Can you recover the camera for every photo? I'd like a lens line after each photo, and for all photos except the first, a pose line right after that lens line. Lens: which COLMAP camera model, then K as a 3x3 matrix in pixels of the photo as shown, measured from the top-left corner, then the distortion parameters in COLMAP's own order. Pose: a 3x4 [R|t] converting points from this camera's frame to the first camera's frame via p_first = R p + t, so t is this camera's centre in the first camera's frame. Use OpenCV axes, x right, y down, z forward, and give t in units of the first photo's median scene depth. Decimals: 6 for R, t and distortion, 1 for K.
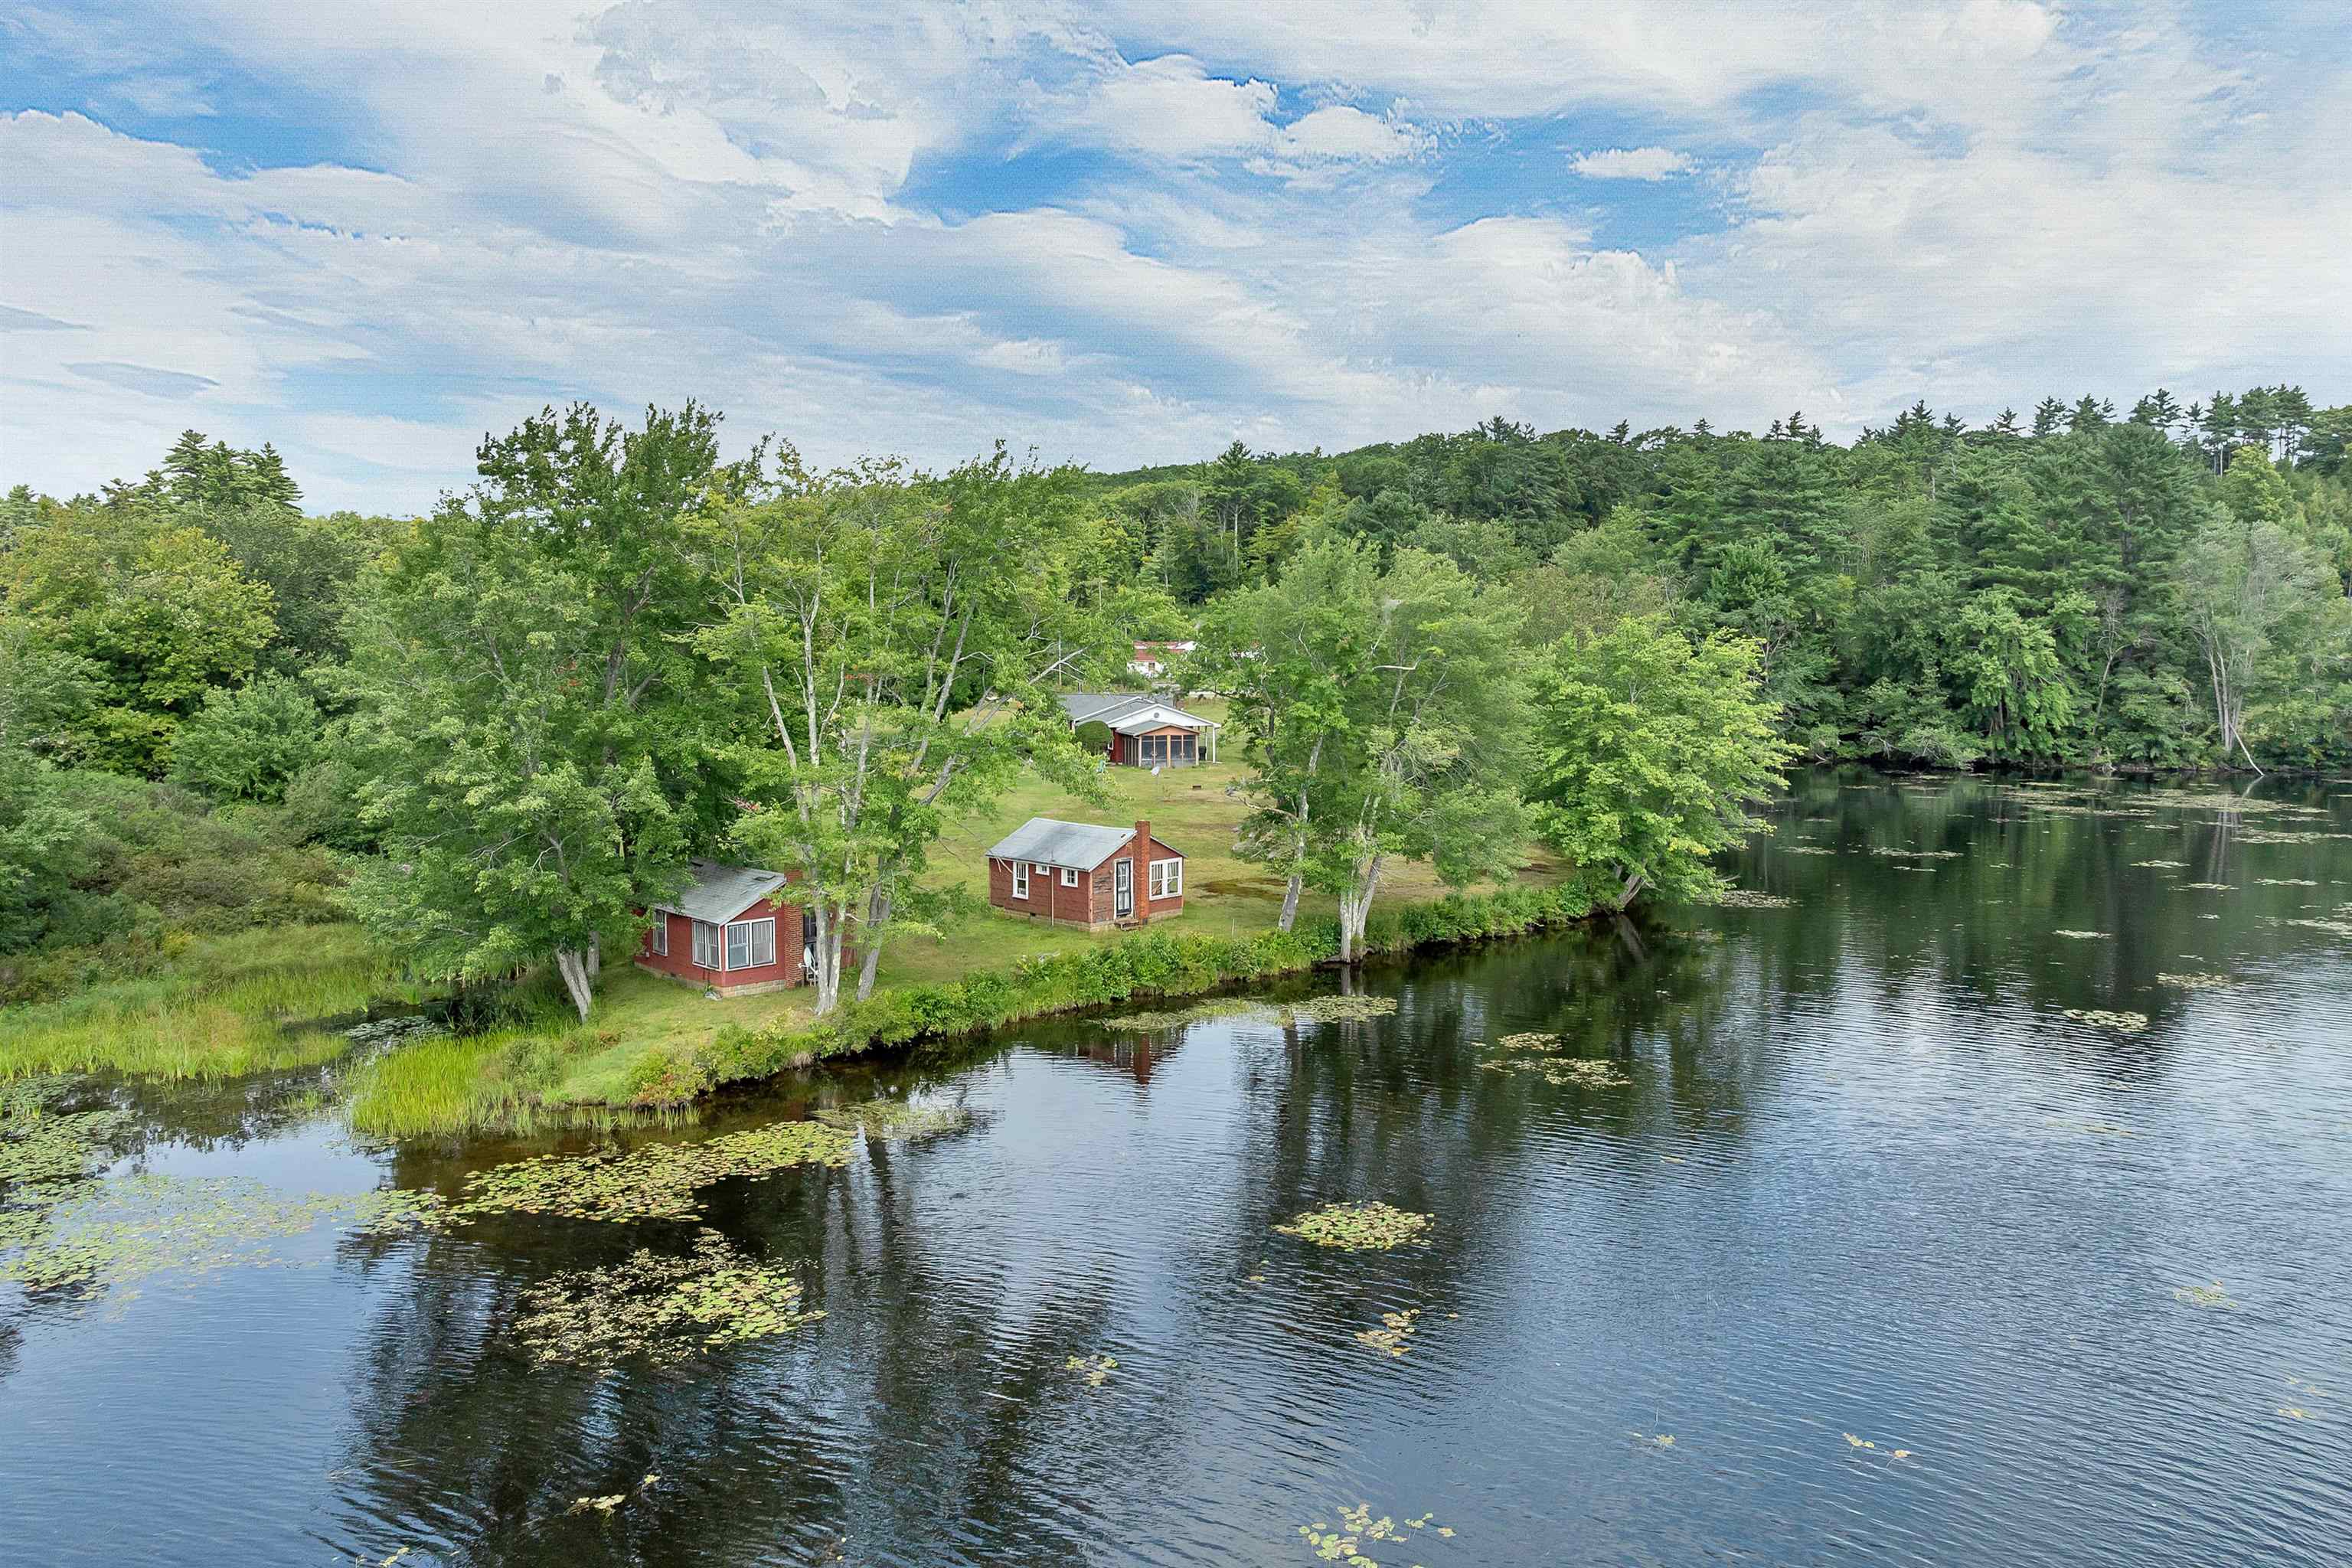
lens RADIAL K [[1689.5, 0, 1172.8], [0, 1689.5, 738.7], [0, 0, 1]] dist [-0.041461, -0.003224]
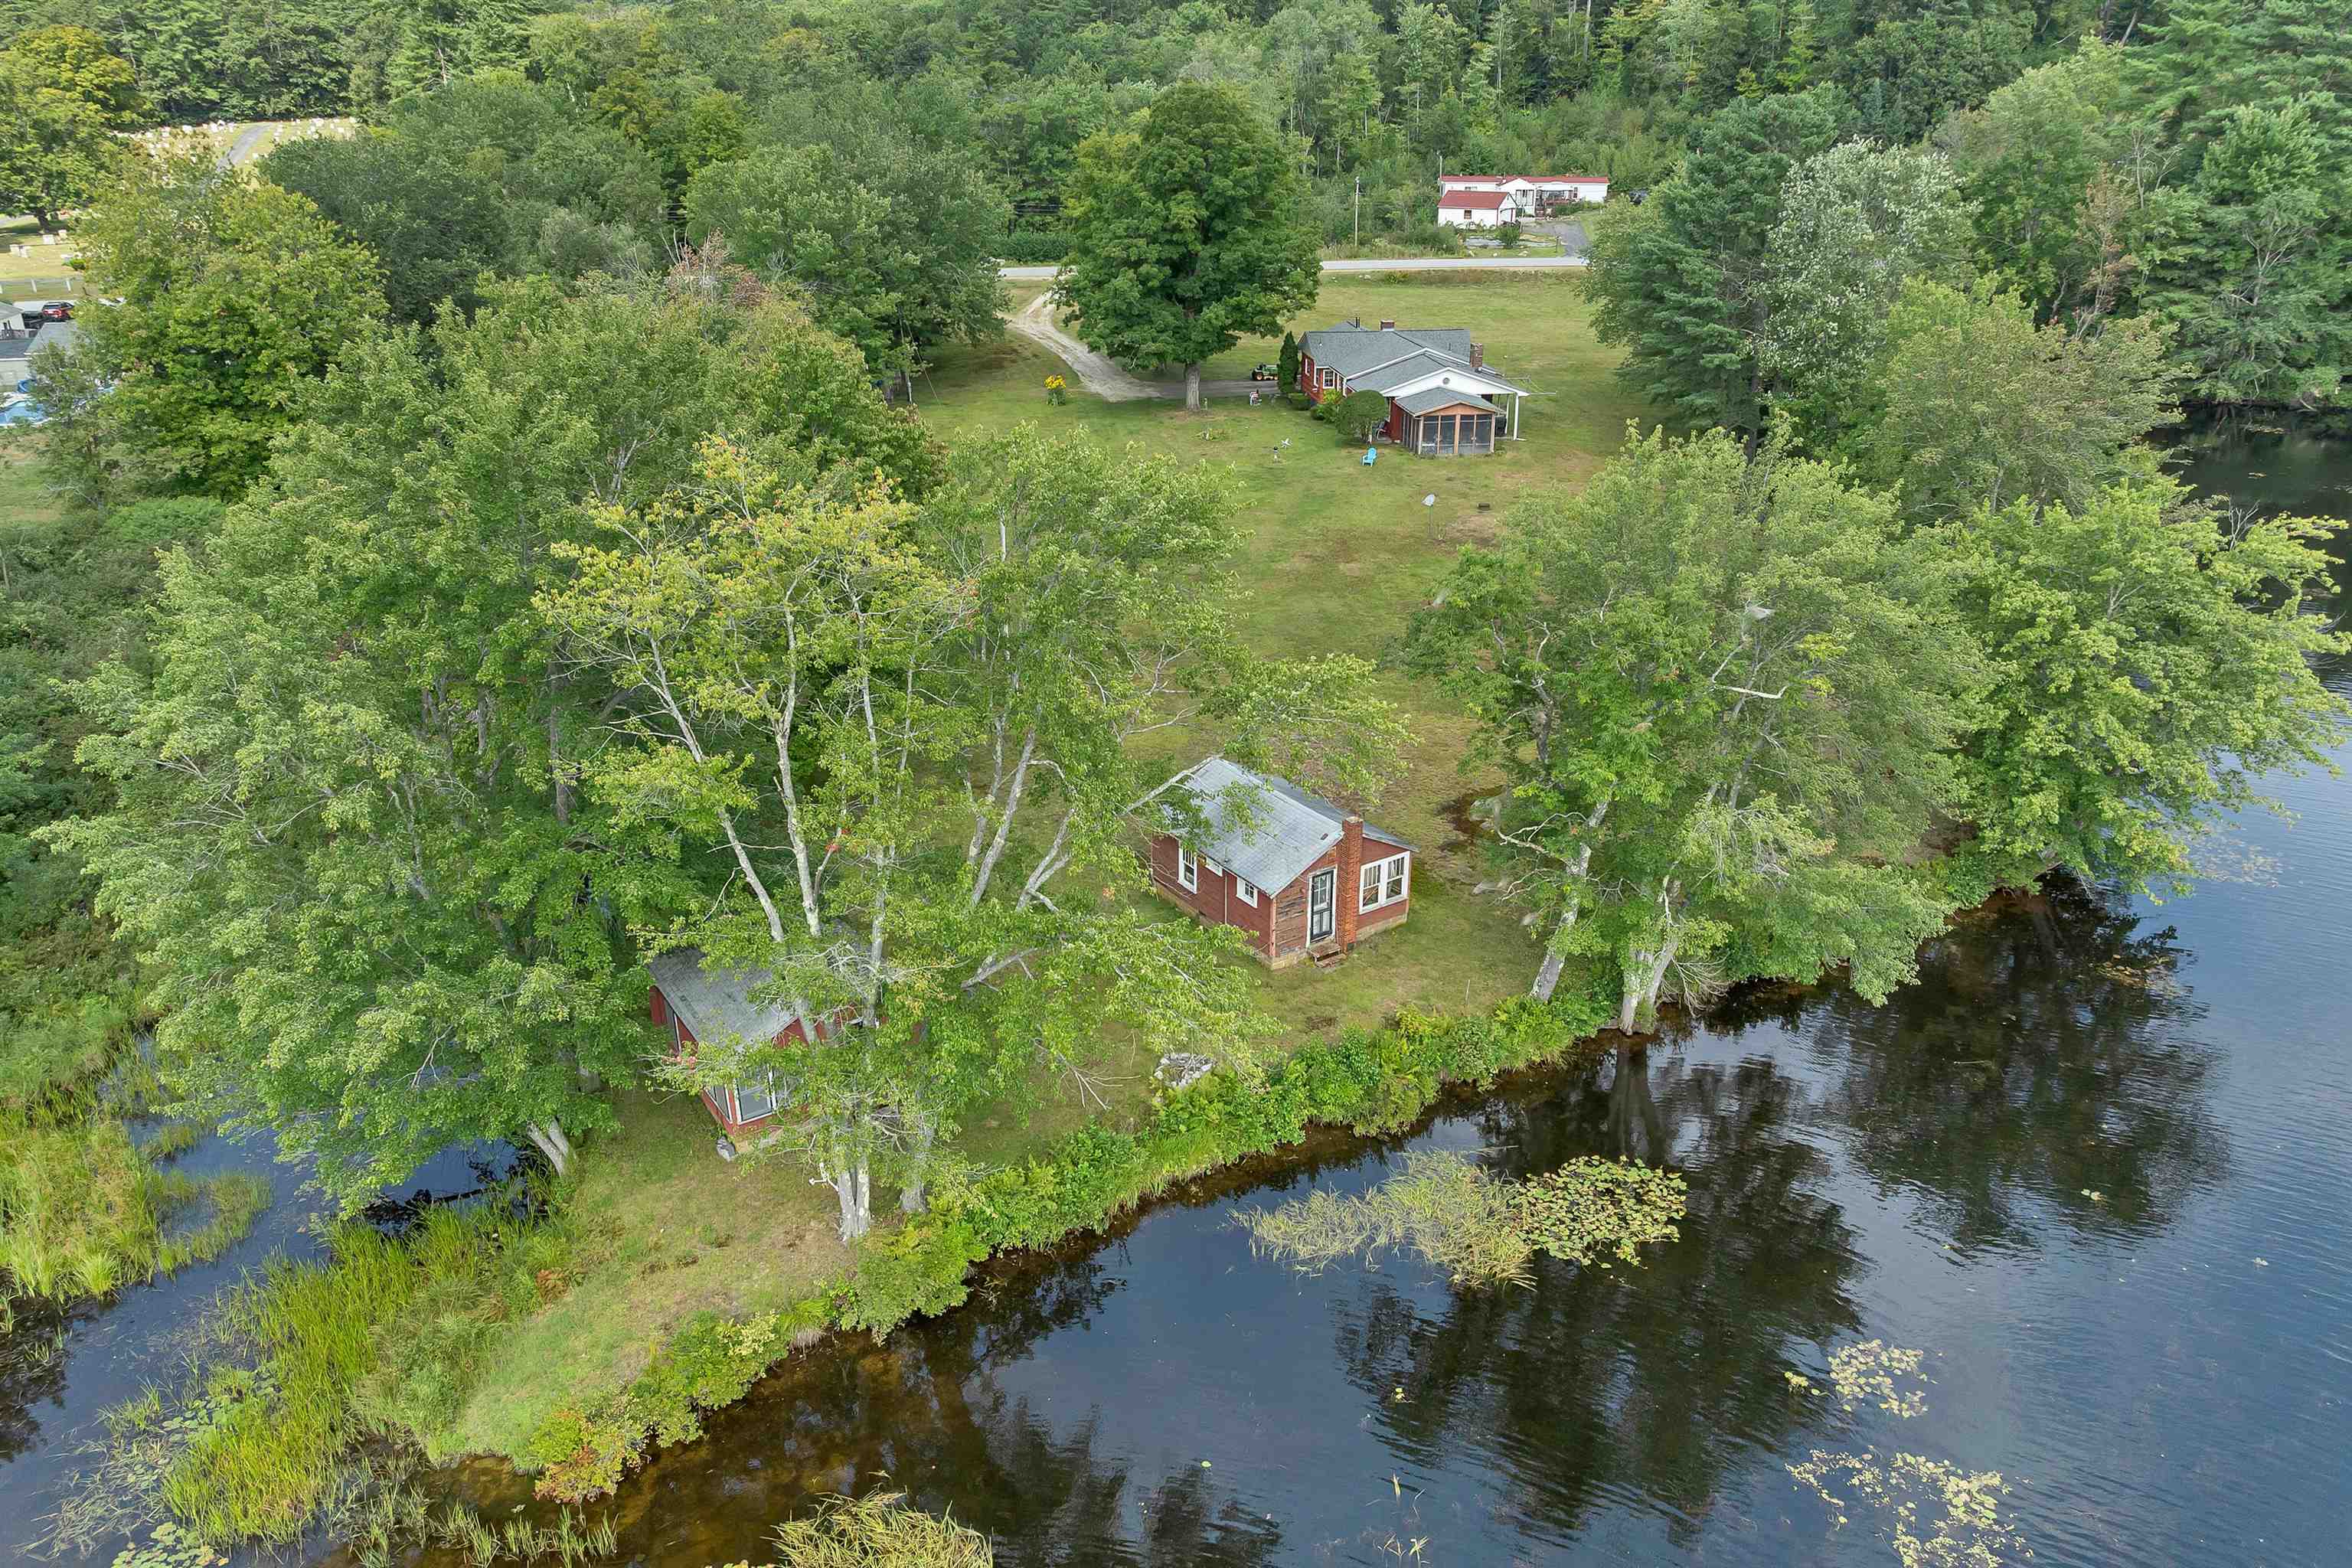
lens RADIAL K [[1668.1, 0, 1179.6], [0, 1668.1, 830.5], [0, 0, 1]] dist [-0.052323, 0.028794]
pose [[0.983035, 0.076261, -0.166812, 0.011038], [-0.010382, 0.931142, 0.364508, -0.081069], [0.183123, -0.356592, 0.916137, 0.138704]]
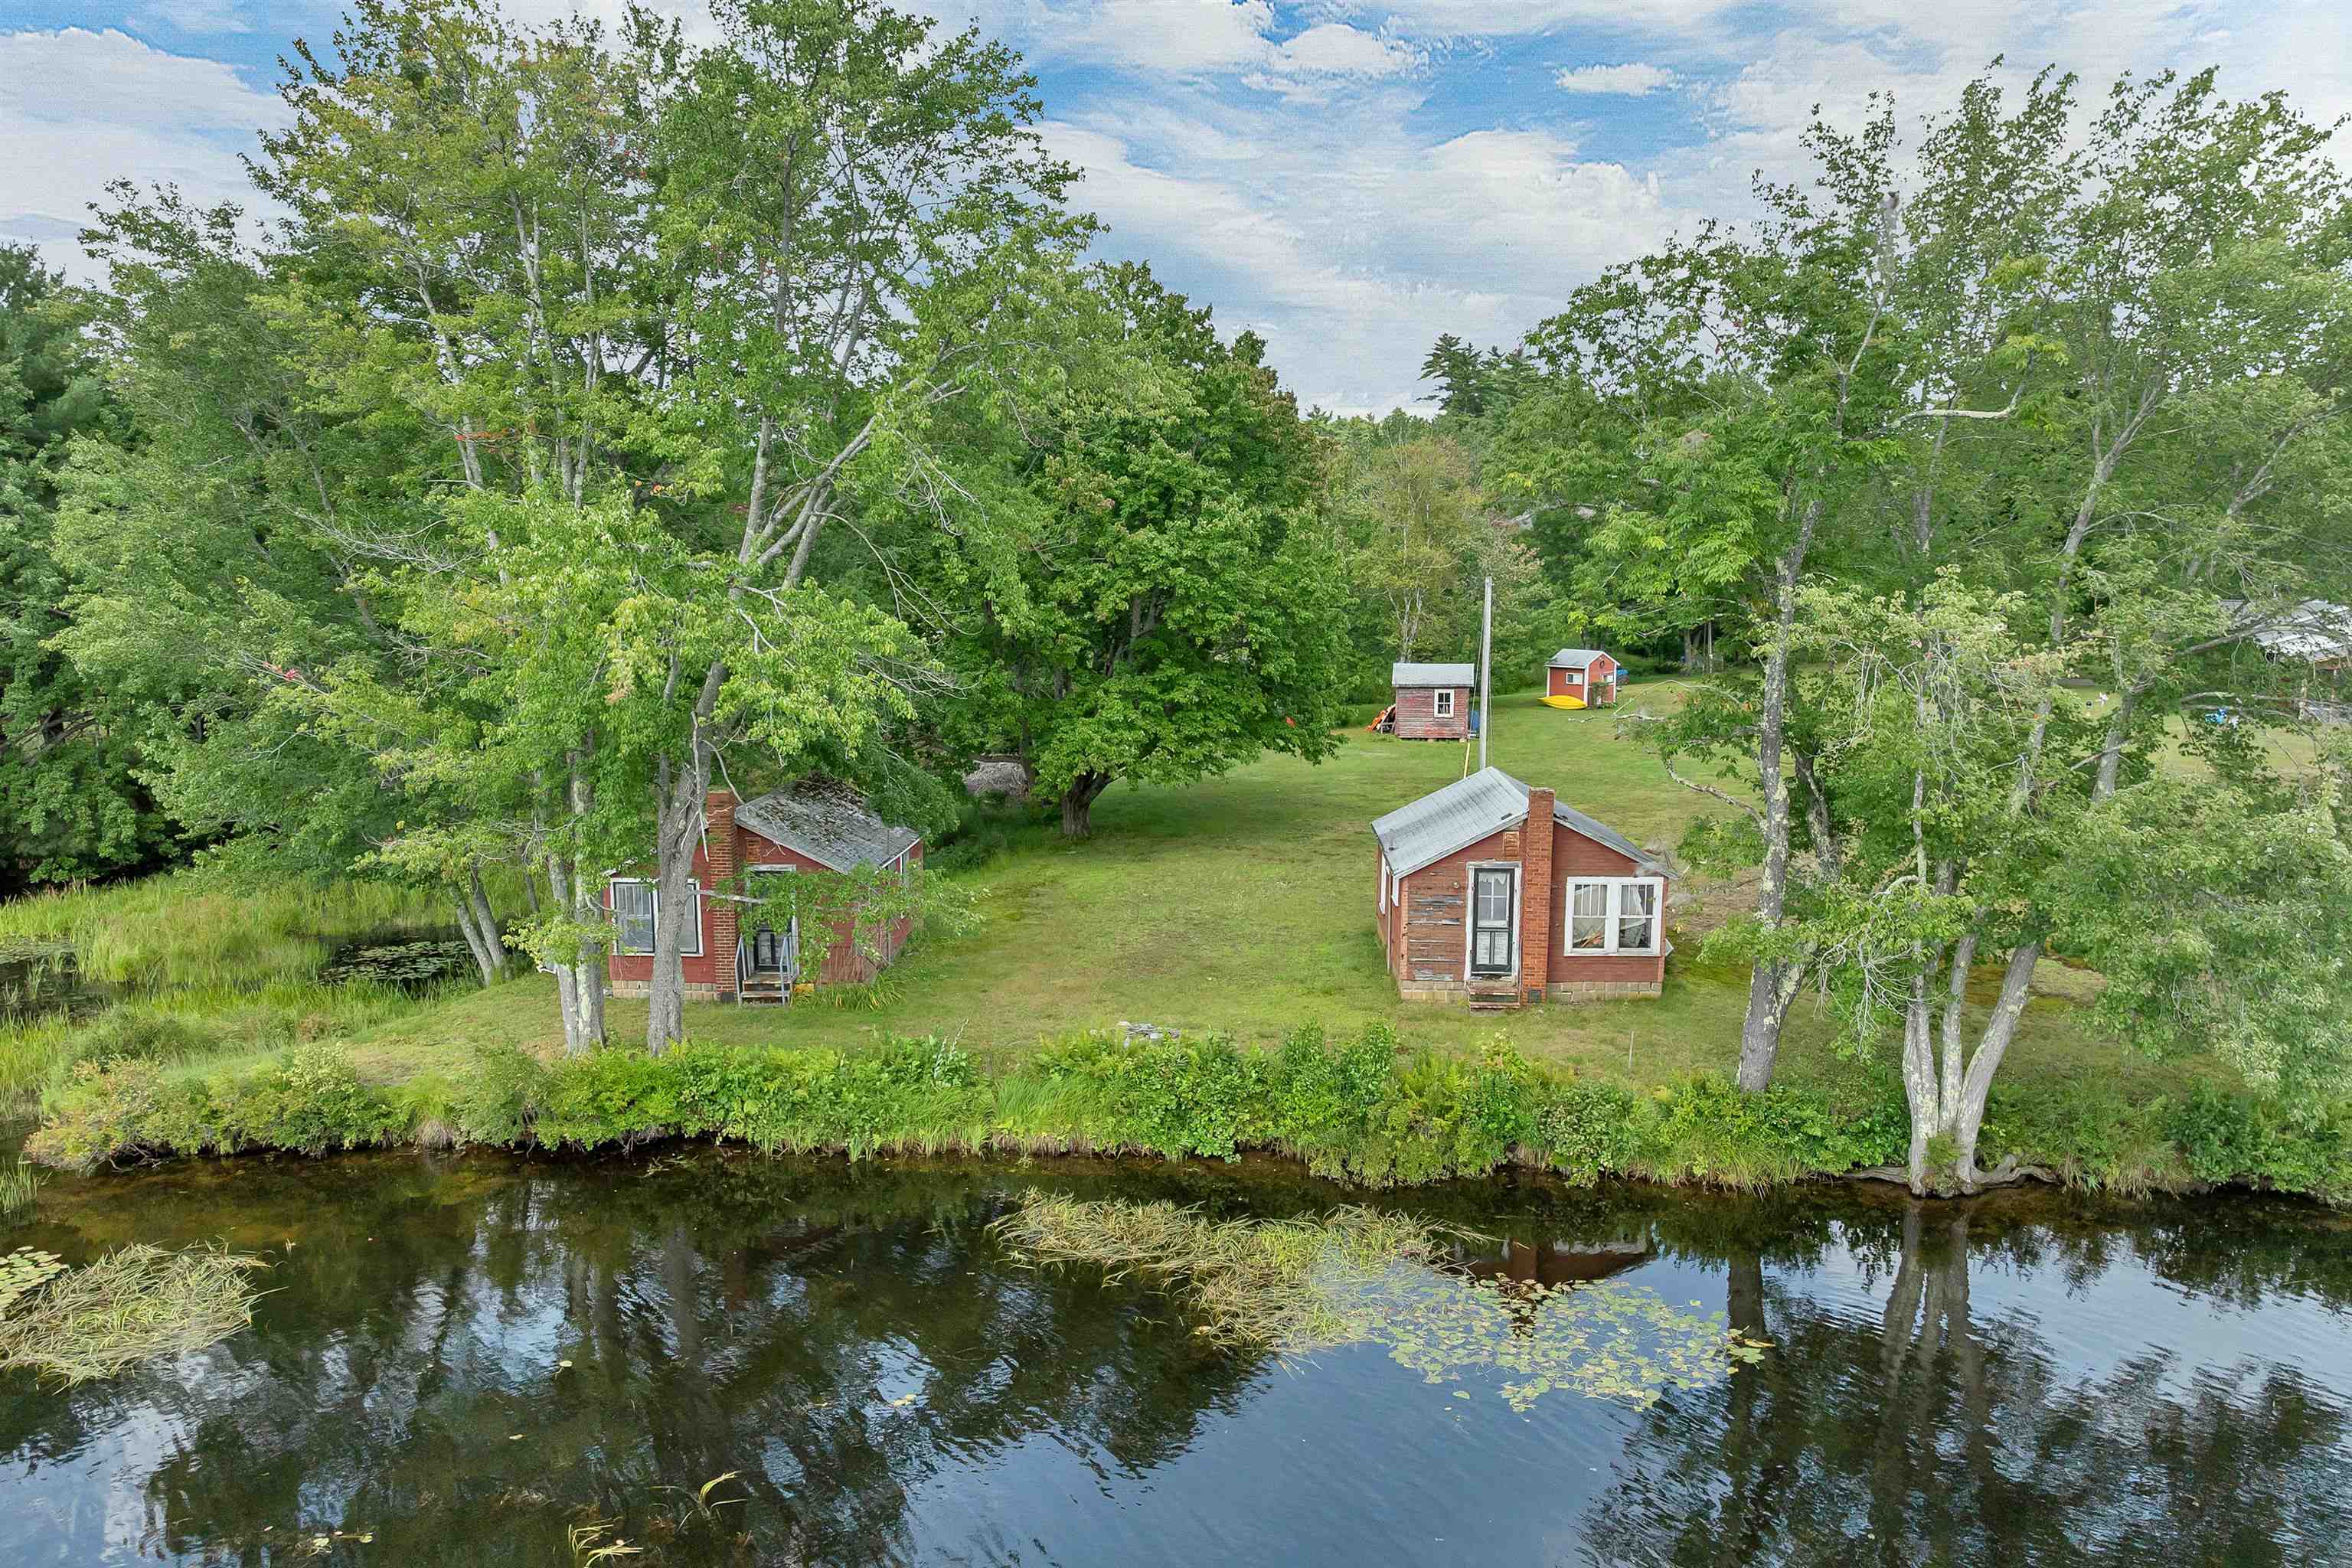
lens RADIAL K [[1683.6, 0, 1176.0], [0, 1683.6, 784.0], [0, 0, 1]] dist [-0.044115, -0.001081]
pose [[0.681710, 0.099014, -0.724891, 0.103517], [-0.046389, 0.994656, 0.092236, 0.003137], [0.730150, -0.029252, 0.682661, 0.241251]]
